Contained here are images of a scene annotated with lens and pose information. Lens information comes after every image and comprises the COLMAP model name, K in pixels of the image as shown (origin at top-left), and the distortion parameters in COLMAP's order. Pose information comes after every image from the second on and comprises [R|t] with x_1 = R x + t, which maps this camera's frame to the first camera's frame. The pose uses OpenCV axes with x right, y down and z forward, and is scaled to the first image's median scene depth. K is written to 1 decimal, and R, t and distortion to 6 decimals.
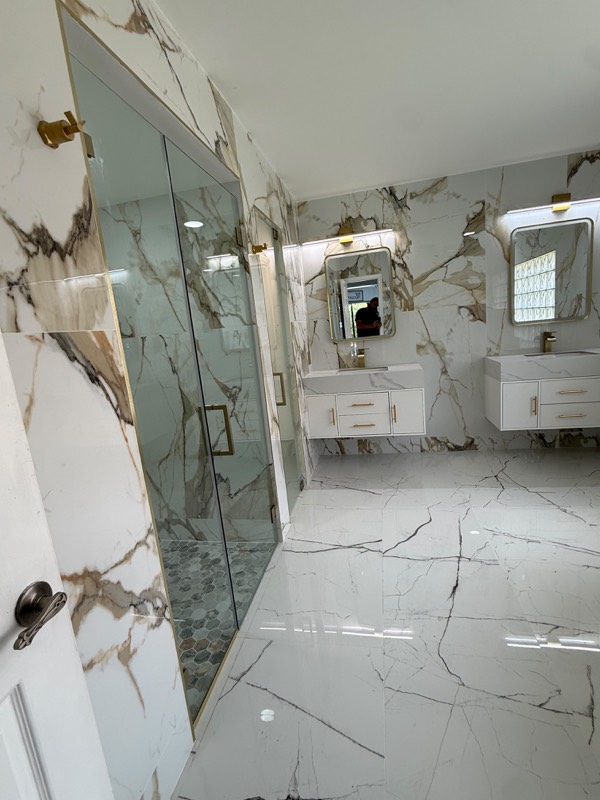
lens RADIAL K [[376.6, 0, 302.0], [0, 376.6, 398.8], [0, 0, 1]] dist [0.000066, 0.000196]
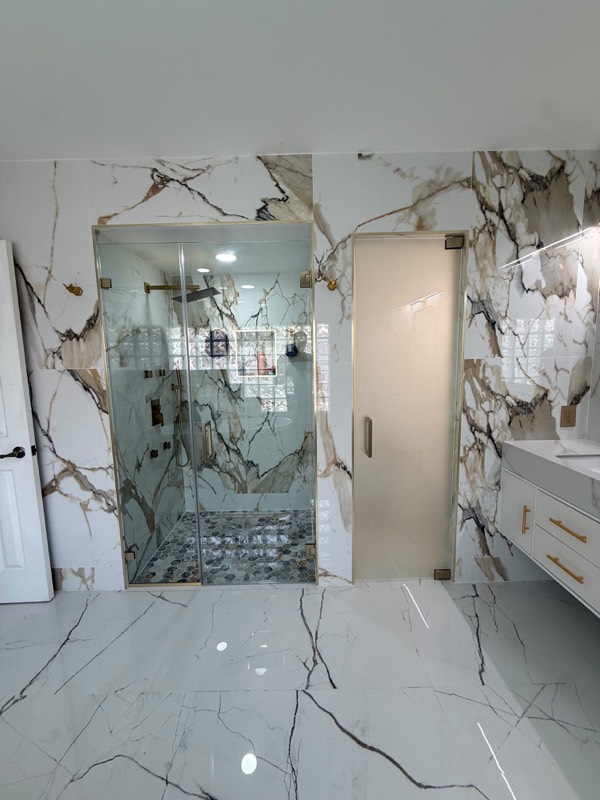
lens RADIAL K [[318.8, 0, 299.9], [0, 318.8, 397.3], [0, 0, 1]] dist [0.000227, 0.000286]
pose [[0.202690, 0.213003, -0.955796, 0.698807], [-0.179912, 0.967542, 0.177467, -0.256149], [0.962574, 0.135989, 0.234432, 0.783406]]
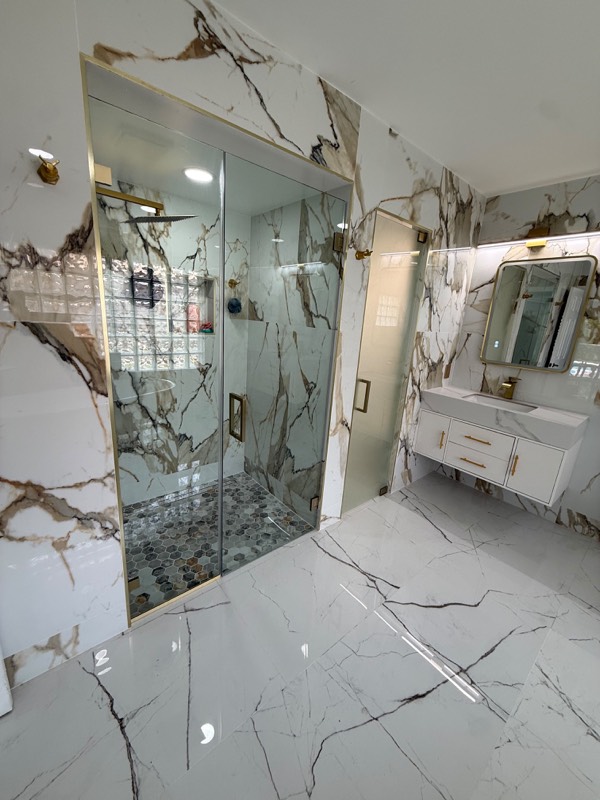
lens RADIAL K [[318.8, 0, 300.6], [0, 318.8, 397.3], [0, 0, 1]] dist [0.000227, 0.000286]
pose [[0.767673, 0.307256, -0.562381, 0.346764], [-0.258835, 0.951462, 0.166509, -0.143003], [0.586244, 0.017740, 0.809940, 0.241350]]
